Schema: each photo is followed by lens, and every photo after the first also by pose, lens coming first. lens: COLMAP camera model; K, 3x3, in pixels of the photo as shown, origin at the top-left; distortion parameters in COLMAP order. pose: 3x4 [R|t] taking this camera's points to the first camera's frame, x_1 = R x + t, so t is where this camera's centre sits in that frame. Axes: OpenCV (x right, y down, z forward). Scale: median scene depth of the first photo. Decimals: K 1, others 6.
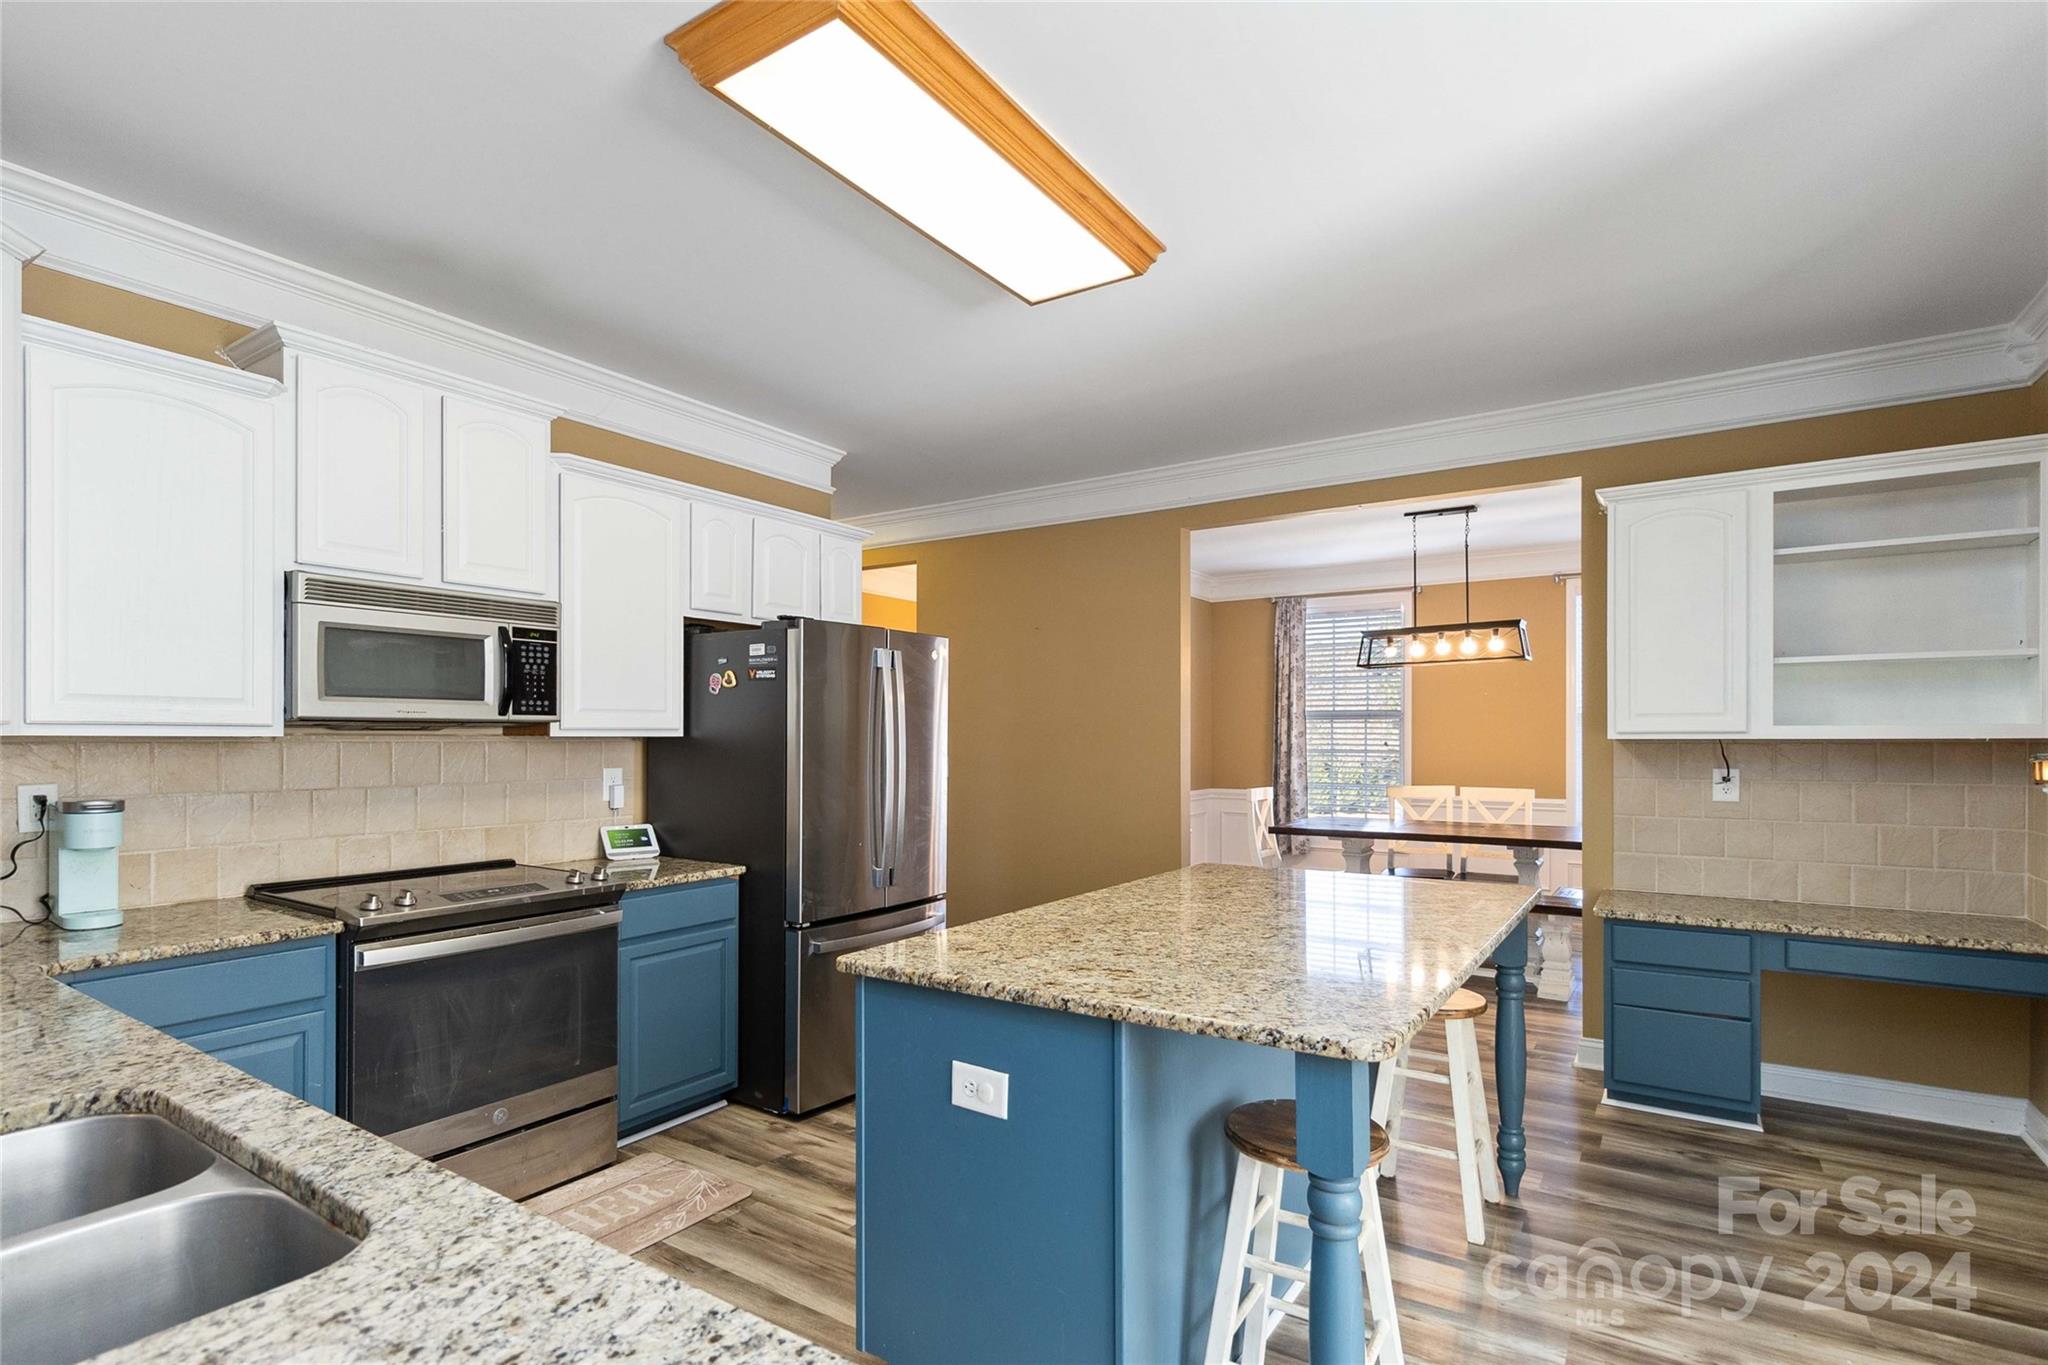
lens RADIAL K [[990.8, 0, 1019.4], [0, 990.8, 736.4], [0, 0, 1]] dist [0.000679, -0.000436]
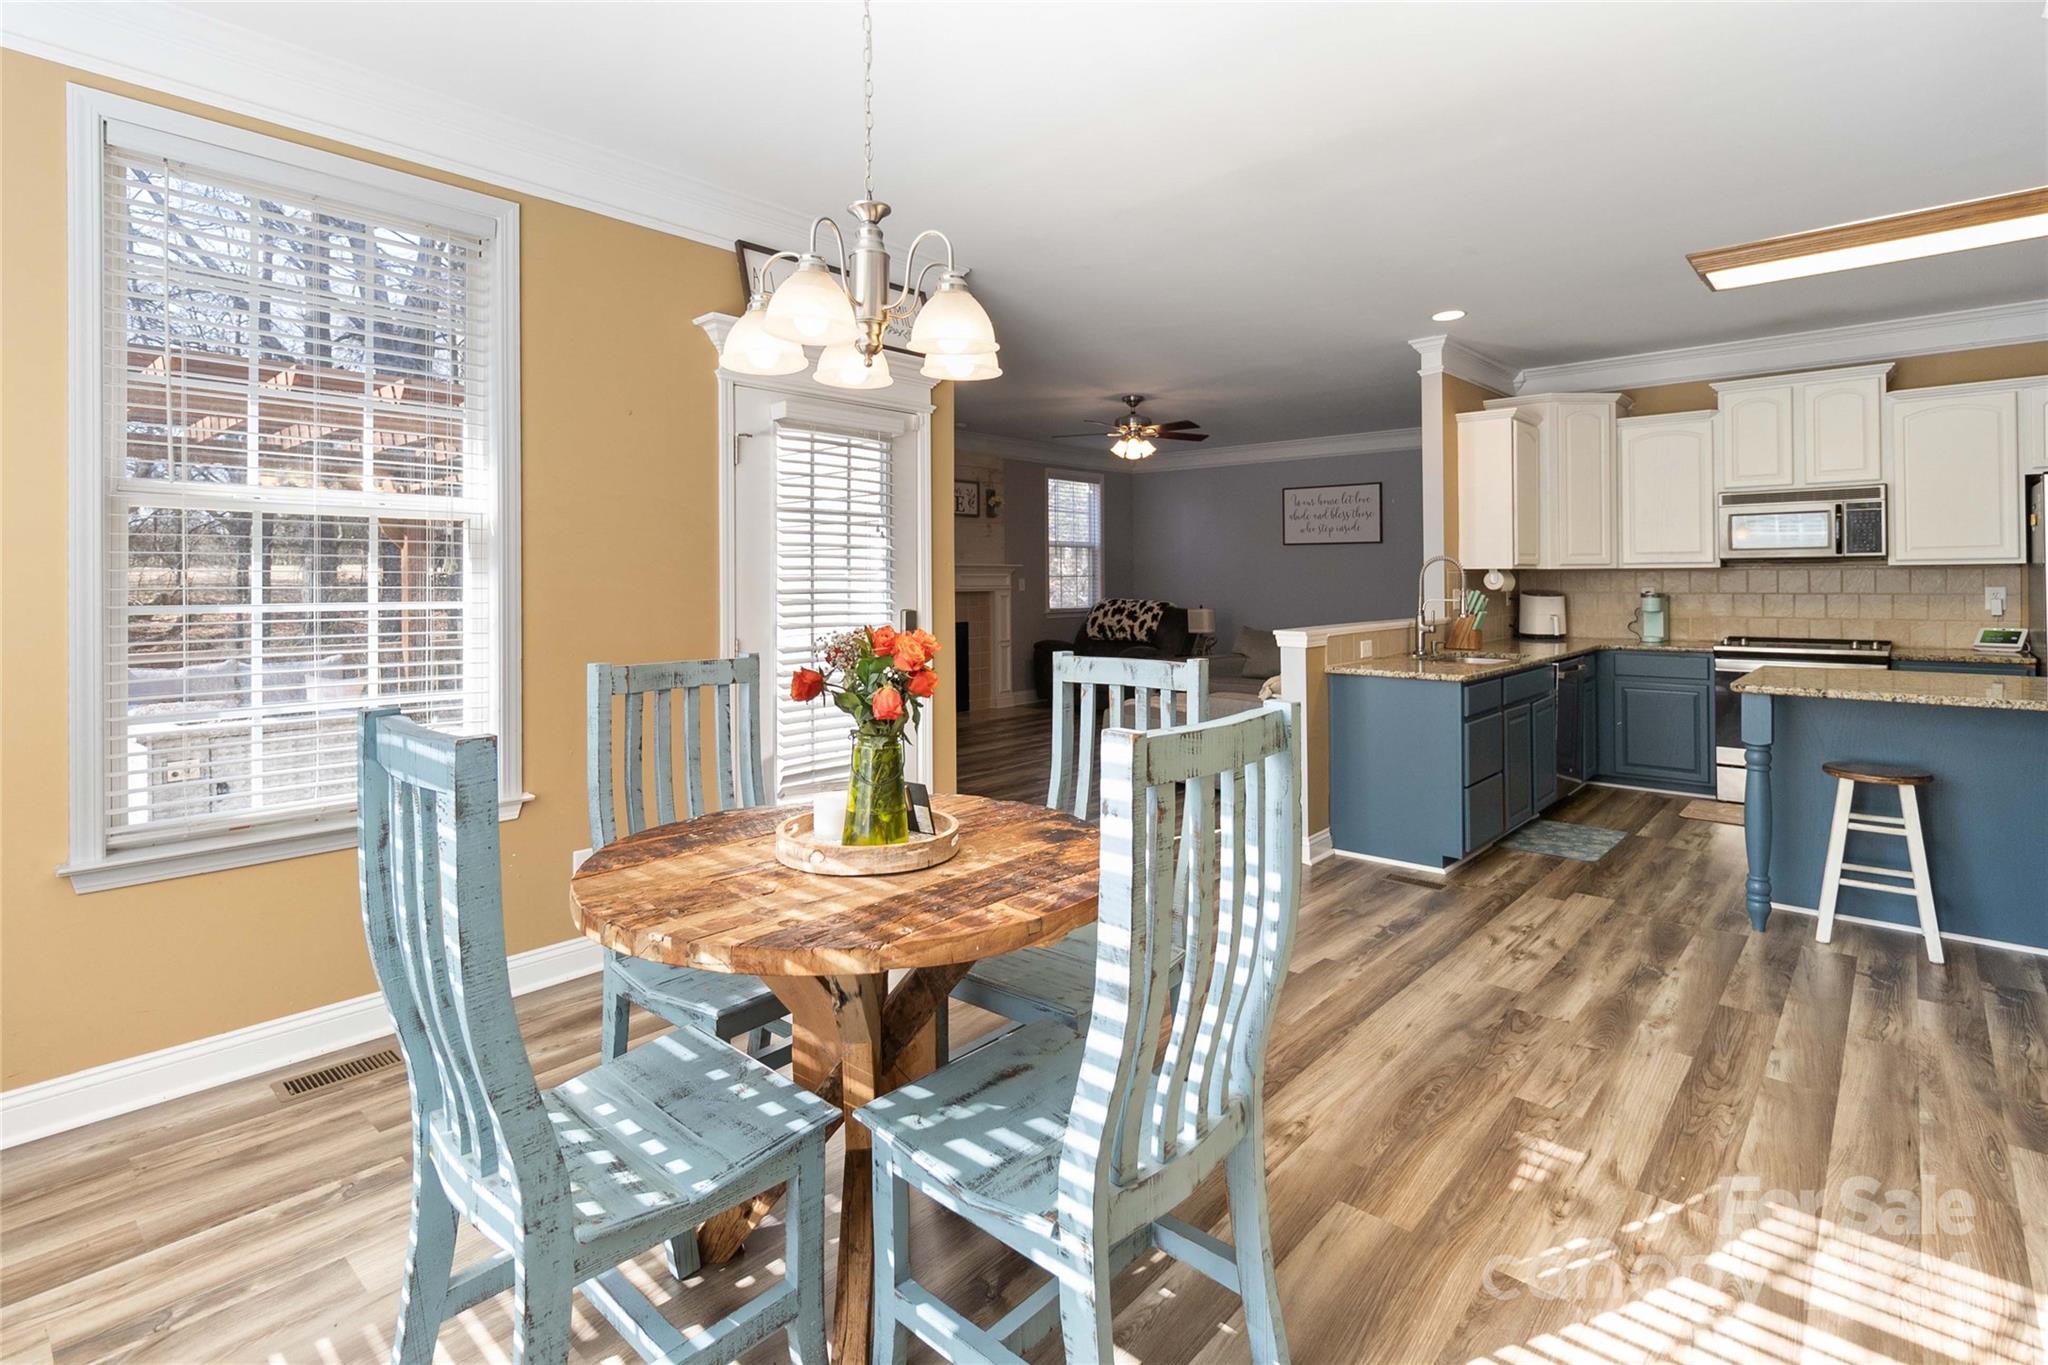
lens RADIAL K [[989.8, 0, 1034.4], [0, 989.8, 595.8], [0, 0, 1]] dist [0.011616, 0.000078]
pose [[-0.138005, 0.015549, -0.990310, 1.377263], [0.006162, 0.999871, 0.014841, 0.017517], [0.990412, -0.004055, -0.138083, -0.175921]]
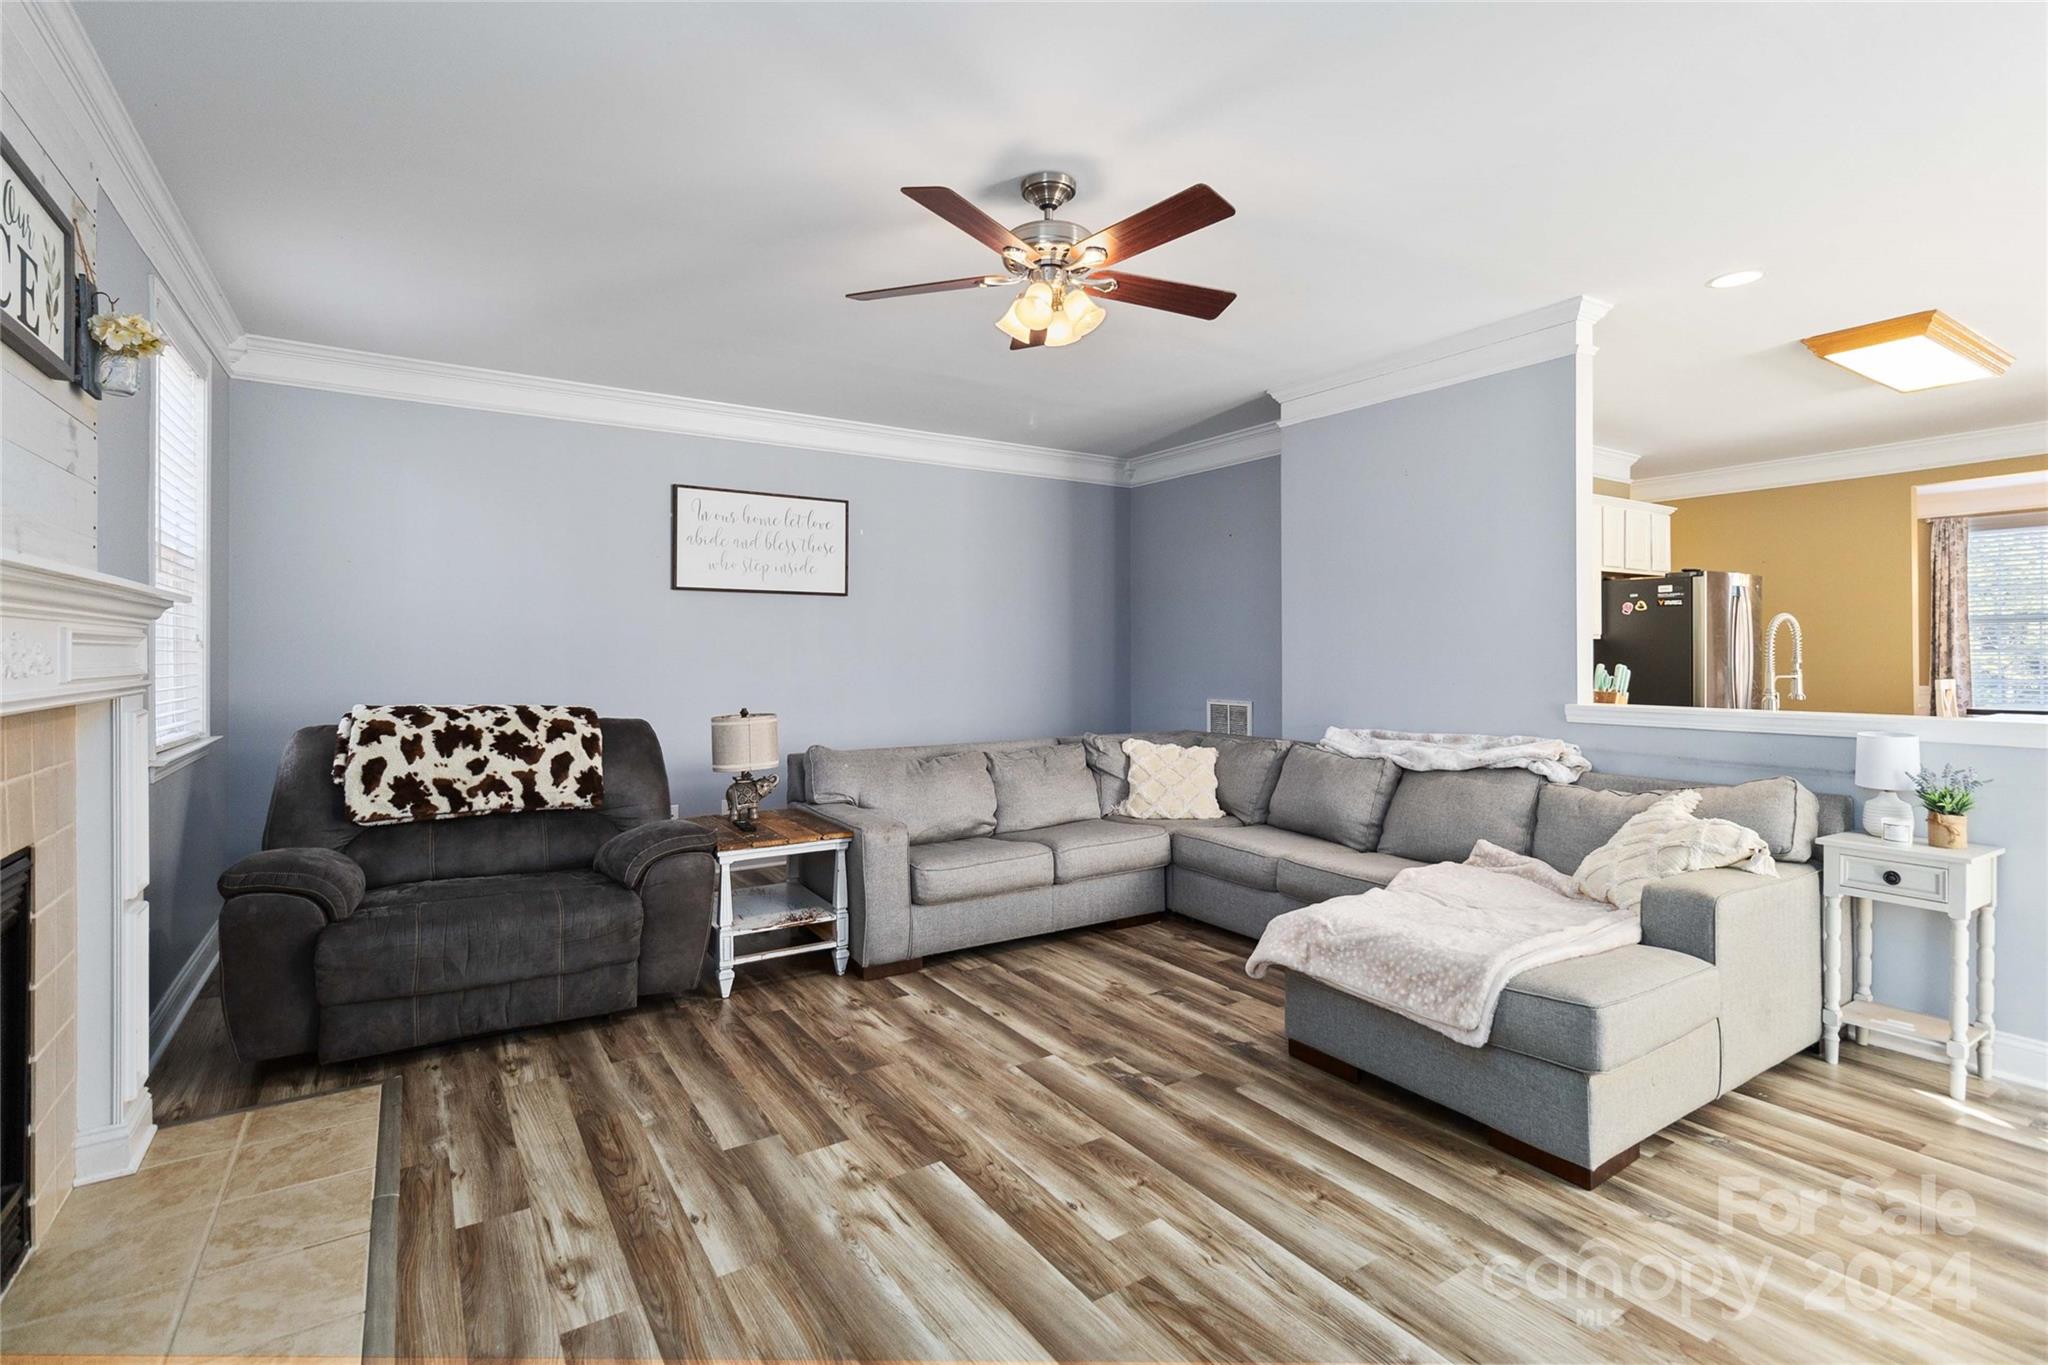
lens RADIAL K [[950.2, 0, 1026.7], [0, 950.2, 656.2], [0, 0, 1]] dist [0.002582, 0.000225]
pose [[0.920008, -0.003804, -0.391882, -0.705490], [0.006773, 0.999958, 0.006195, 0.016104], [0.391842, -0.008354, 0.919995, -1.104713]]
